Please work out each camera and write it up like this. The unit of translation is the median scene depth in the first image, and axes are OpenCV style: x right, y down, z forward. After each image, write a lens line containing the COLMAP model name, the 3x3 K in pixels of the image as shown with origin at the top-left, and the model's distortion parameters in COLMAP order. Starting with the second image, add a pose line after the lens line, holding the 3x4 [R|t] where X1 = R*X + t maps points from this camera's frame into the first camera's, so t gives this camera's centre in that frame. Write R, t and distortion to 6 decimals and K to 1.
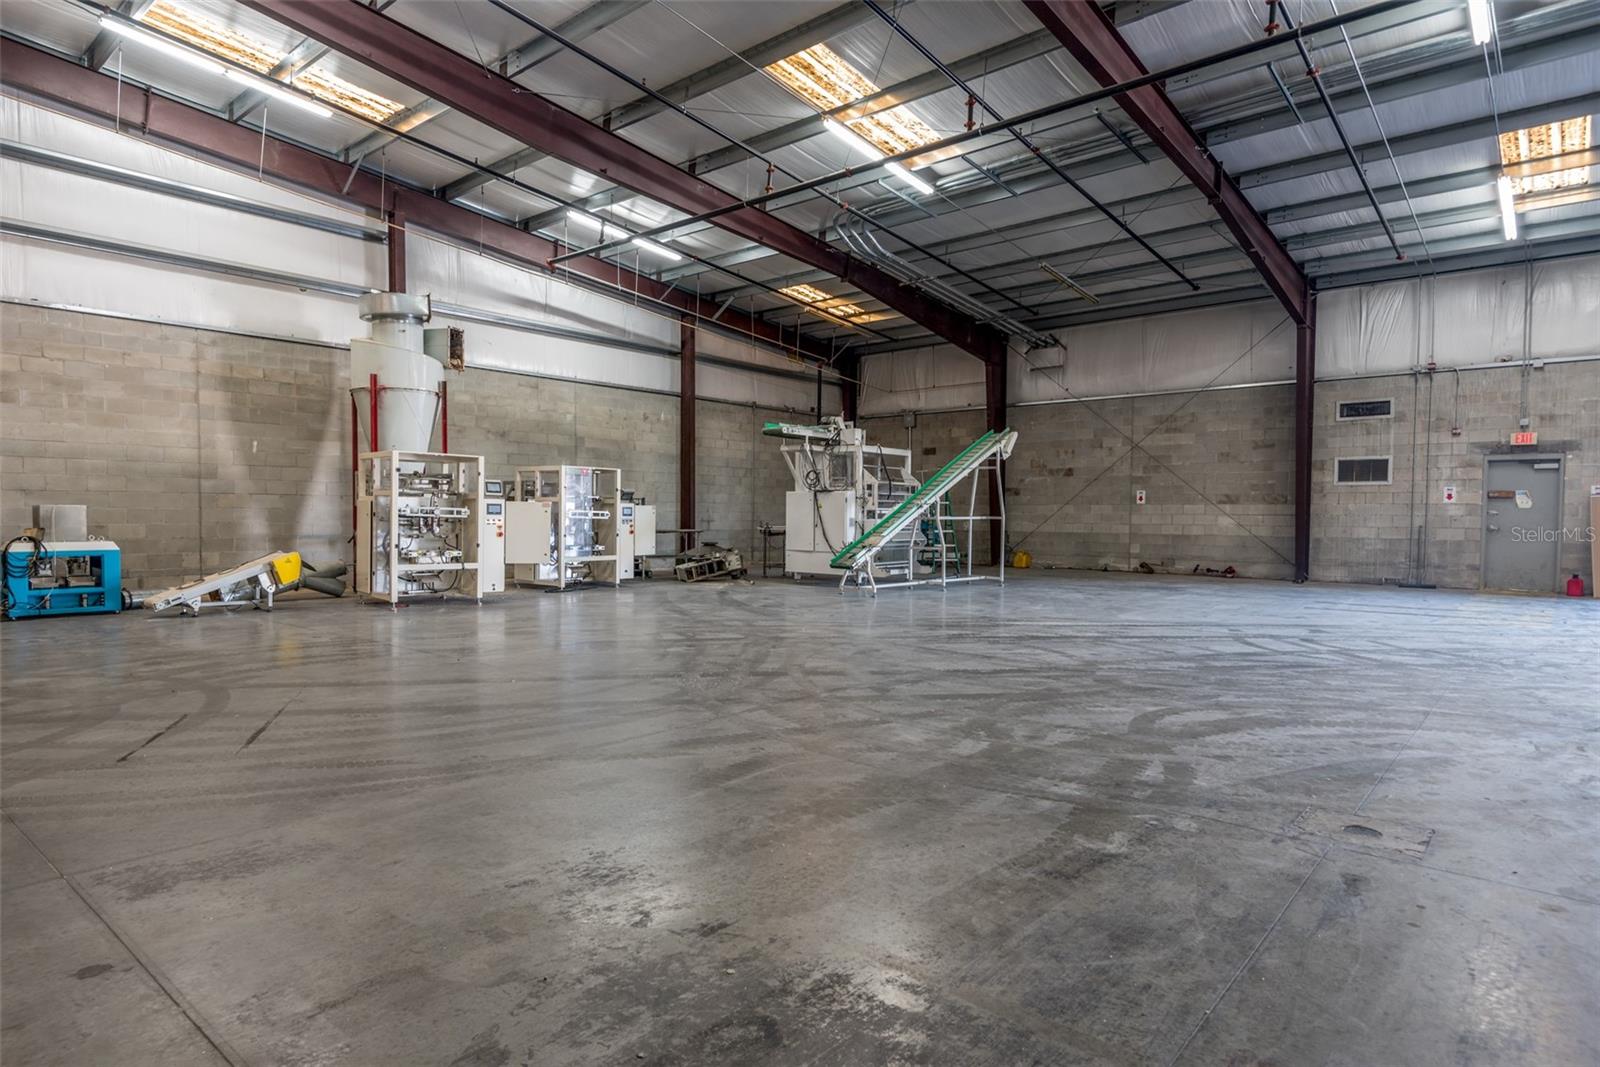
lens RADIAL K [[917.3, 0, 797.7], [0, 917.3, 533.2], [0, 0, 1]] dist [-0.000626, -0.000977]
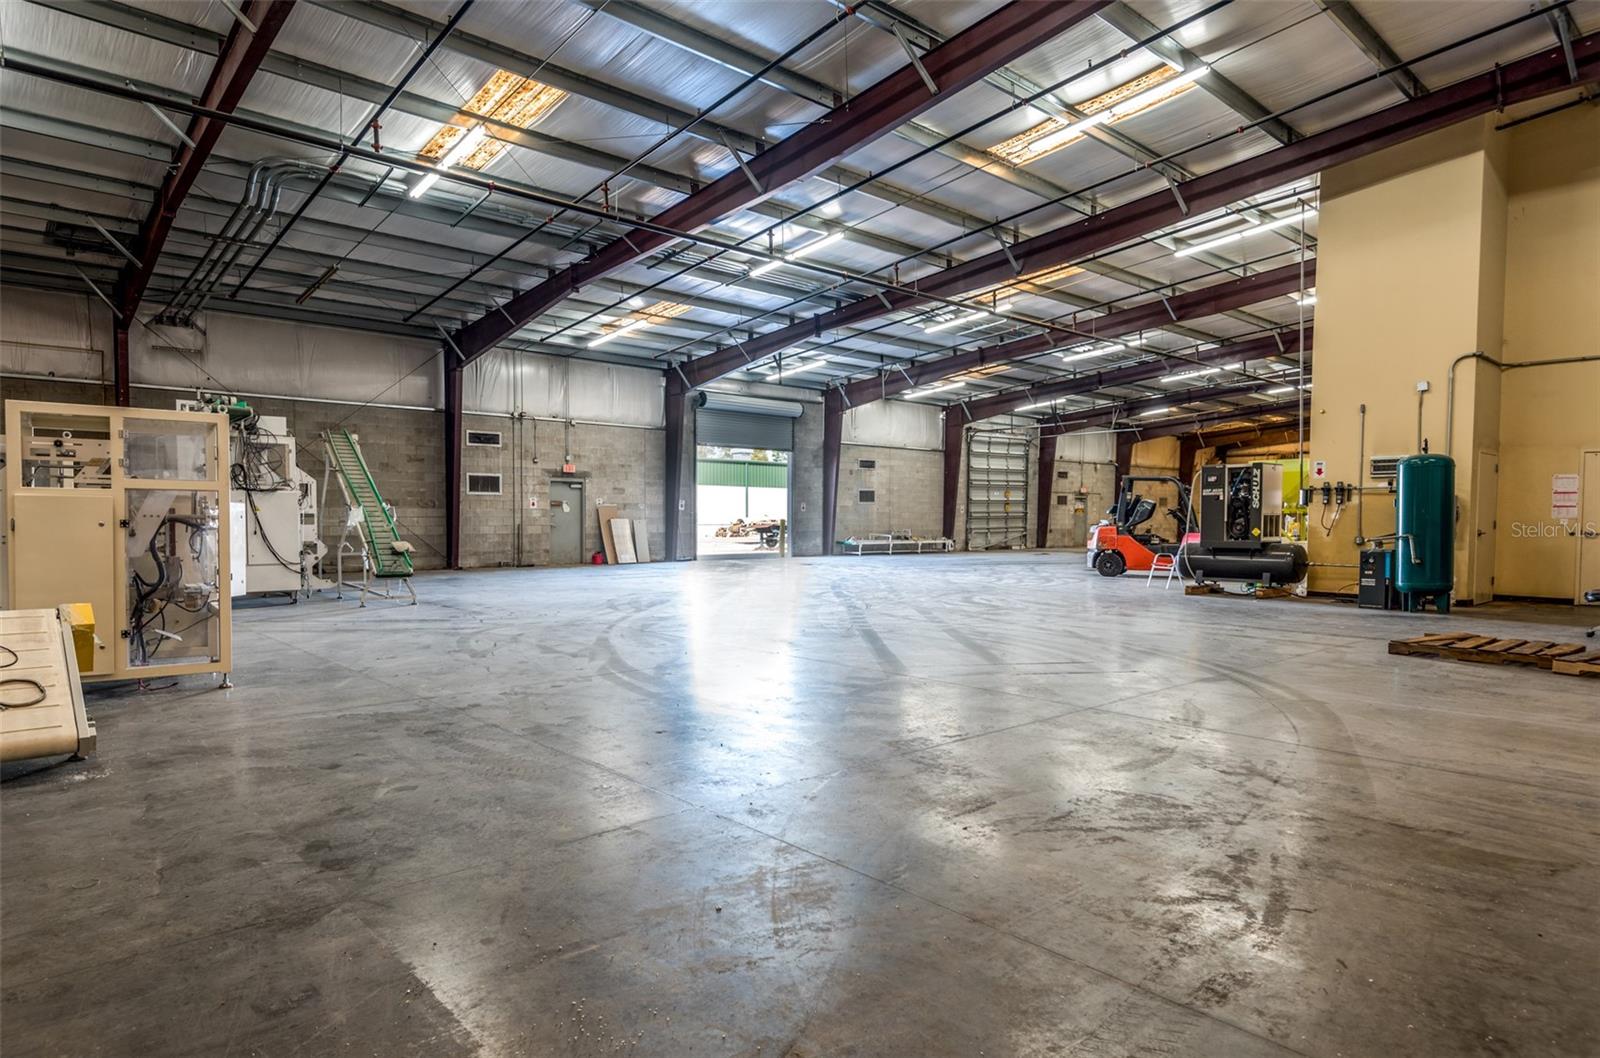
lens RADIAL K [[917.3, 0, 796.1], [0, 917.3, 530.6], [0, 0, 1]] dist [-0.000626, -0.000977]
pose [[0.102355, -0.021834, 0.994508, -0.707610], [0.014652, 0.999684, 0.020440, -0.020998], [-0.994640, 0.012480, 0.102642, 0.419670]]
